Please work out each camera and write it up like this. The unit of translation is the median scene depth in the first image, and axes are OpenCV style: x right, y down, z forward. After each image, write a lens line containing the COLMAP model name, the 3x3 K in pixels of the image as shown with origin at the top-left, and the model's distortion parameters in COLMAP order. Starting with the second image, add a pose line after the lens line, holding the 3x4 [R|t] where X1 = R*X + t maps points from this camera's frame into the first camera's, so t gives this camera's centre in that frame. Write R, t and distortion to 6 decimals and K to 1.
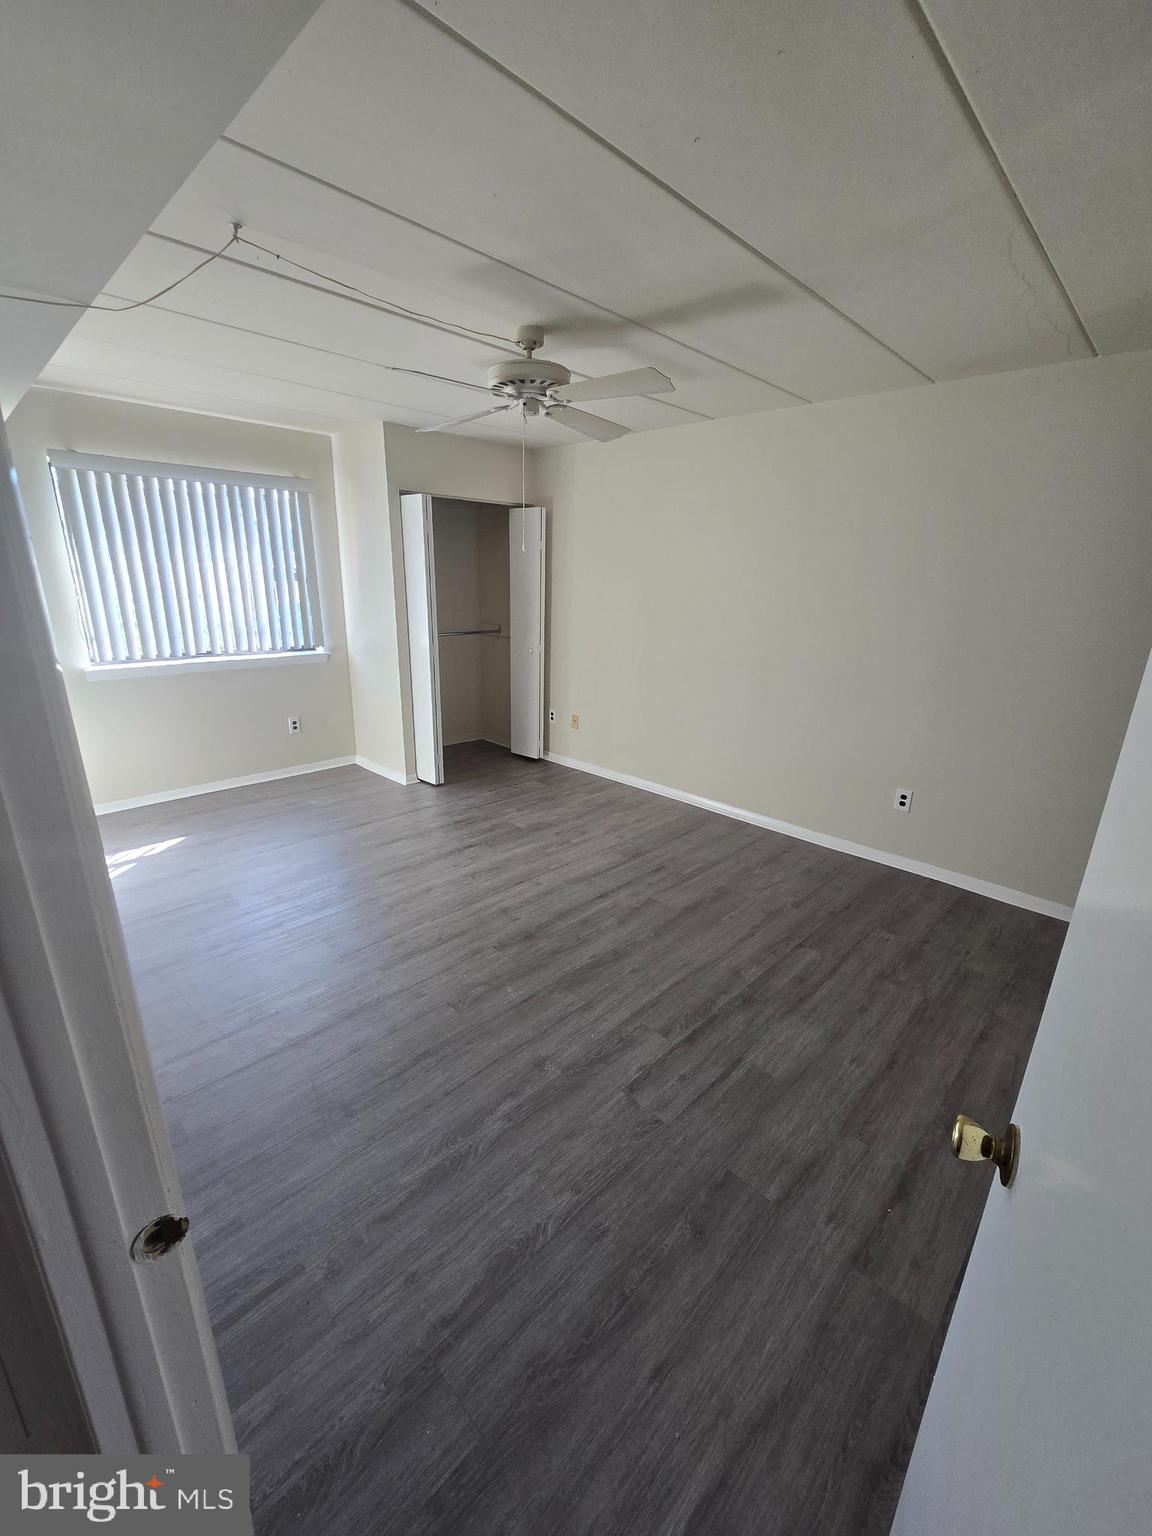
lens RADIAL K [[626.8, 0, 572.4], [0, 626.8, 769.8], [0, 0, 1]] dist [-0.002527, -0.000387]
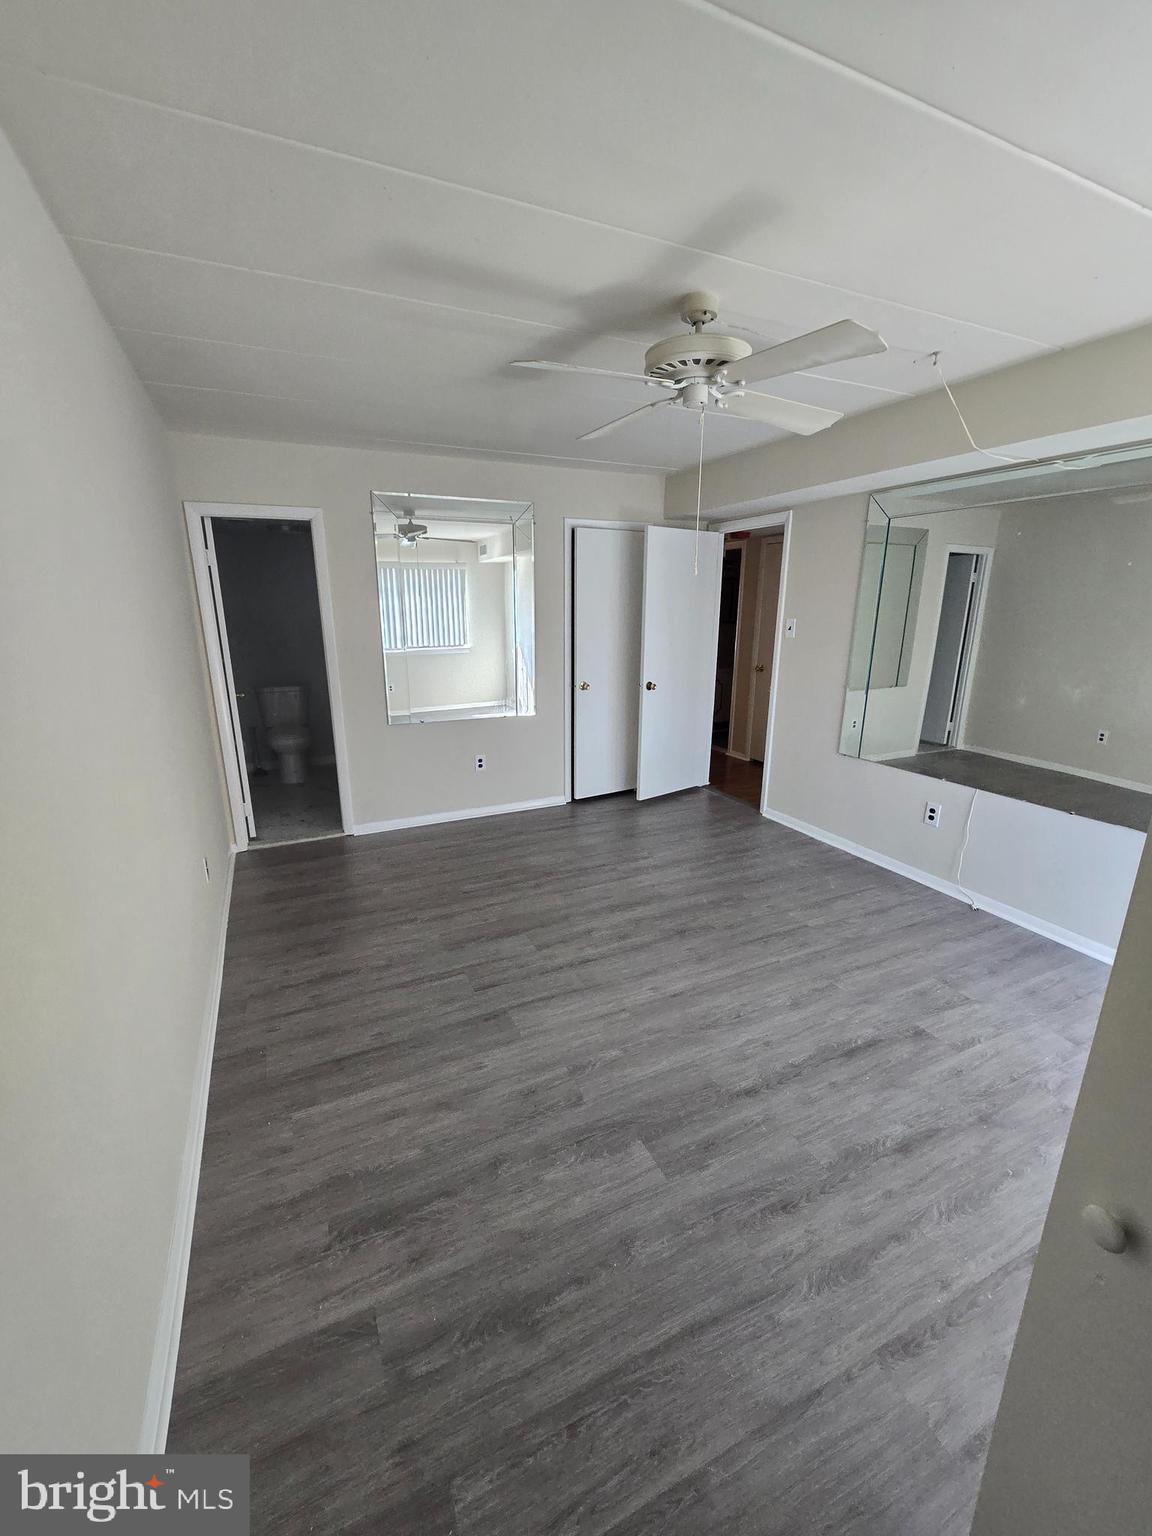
lens RADIAL K [[626.8, 0, 574.0], [0, 626.8, 771.2], [0, 0, 1]] dist [-0.002527, -0.000387]
pose [[-0.936027, -0.108938, 0.334643, -0.183940], [0.087786, 0.848552, 0.521779, -0.447093], [-0.340803, 0.517776, -0.784704, 1.428512]]
